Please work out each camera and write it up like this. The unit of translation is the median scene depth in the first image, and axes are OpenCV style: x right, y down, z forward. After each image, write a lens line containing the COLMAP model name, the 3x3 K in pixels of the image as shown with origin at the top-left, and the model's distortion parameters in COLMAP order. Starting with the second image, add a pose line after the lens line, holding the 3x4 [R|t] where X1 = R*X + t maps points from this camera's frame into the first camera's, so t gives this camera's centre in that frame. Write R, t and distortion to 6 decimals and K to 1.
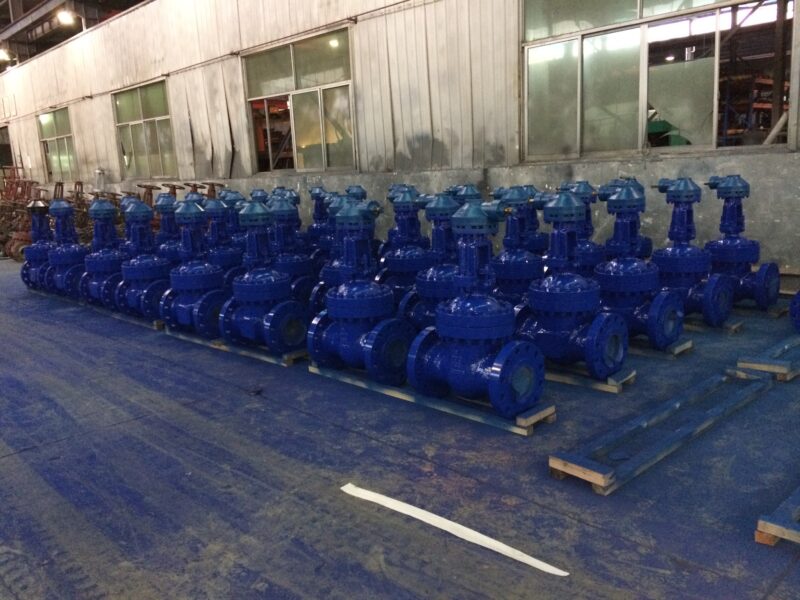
lens RADIAL K [[694.2, 0, 398.1], [0, 694.2, 296.9], [0, 0, 1]] dist [0.091923, -0.131121]
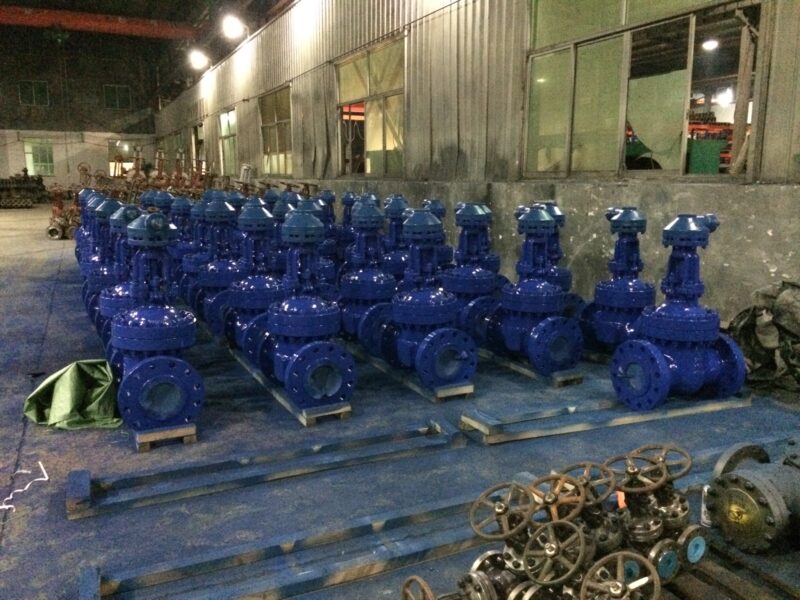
lens RADIAL K [[694.2, 0, 394.5], [0, 694.2, 296.6], [0, 0, 1]] dist [0.091923, -0.131121]
pose [[0.948217, 0.104766, -0.299846, 0.214547], [-0.106500, 0.994256, 0.010602, -0.018853], [0.299234, 0.021881, 0.953929, 0.040438]]
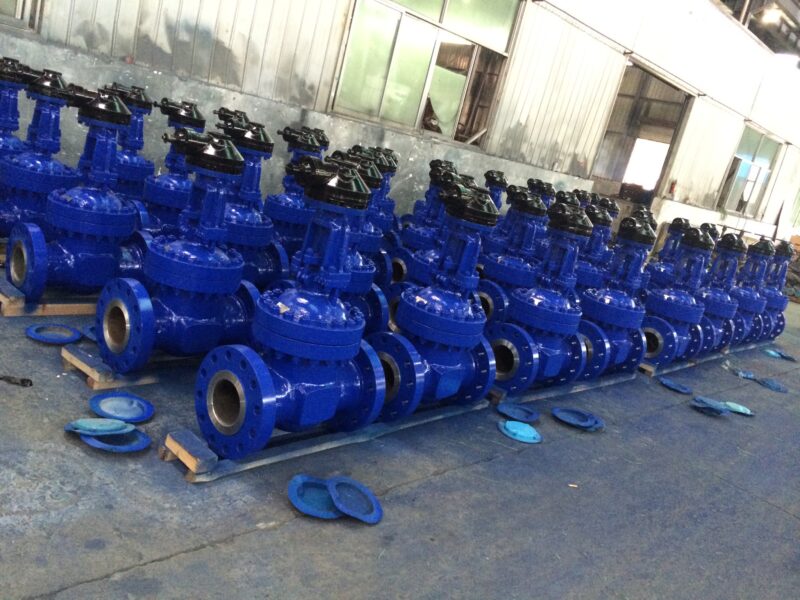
lens RADIAL K [[694.2, 0, 406.4], [0, 694.2, 300.0], [0, 0, 1]] dist [0.091923, -0.131121]
pose [[-0.081784, -0.221313, 0.971767, -0.557546], [-0.076410, 0.973556, 0.215290, -0.106071], [-0.993717, -0.056645, -0.096532, 0.666727]]
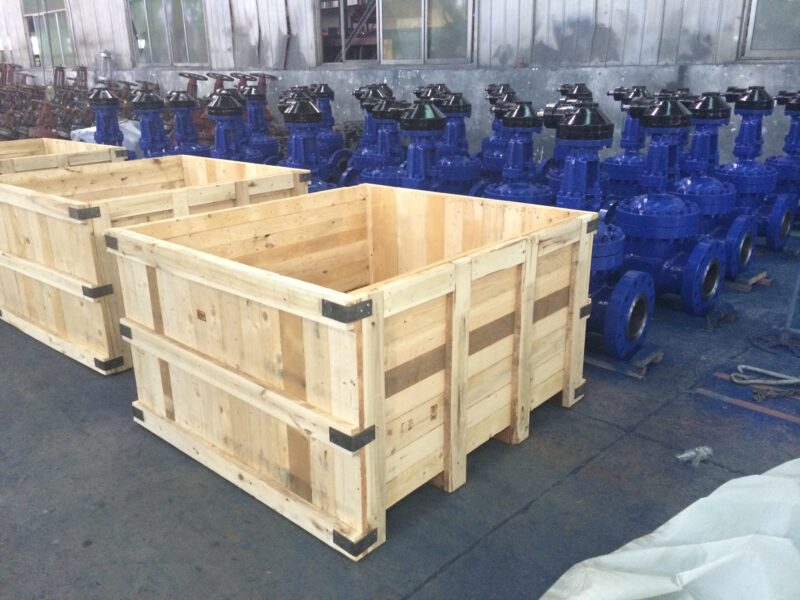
lens RADIAL K [[694.2, 0, 398.5], [0, 694.2, 303.3], [0, 0, 1]] dist [0.091923, -0.131121]
pose [[0.998598, 0.018970, 0.049427, -0.156196], [-0.025891, 0.989328, 0.143384, -0.020095], [-0.046179, -0.144462, 0.988432, 0.147435]]
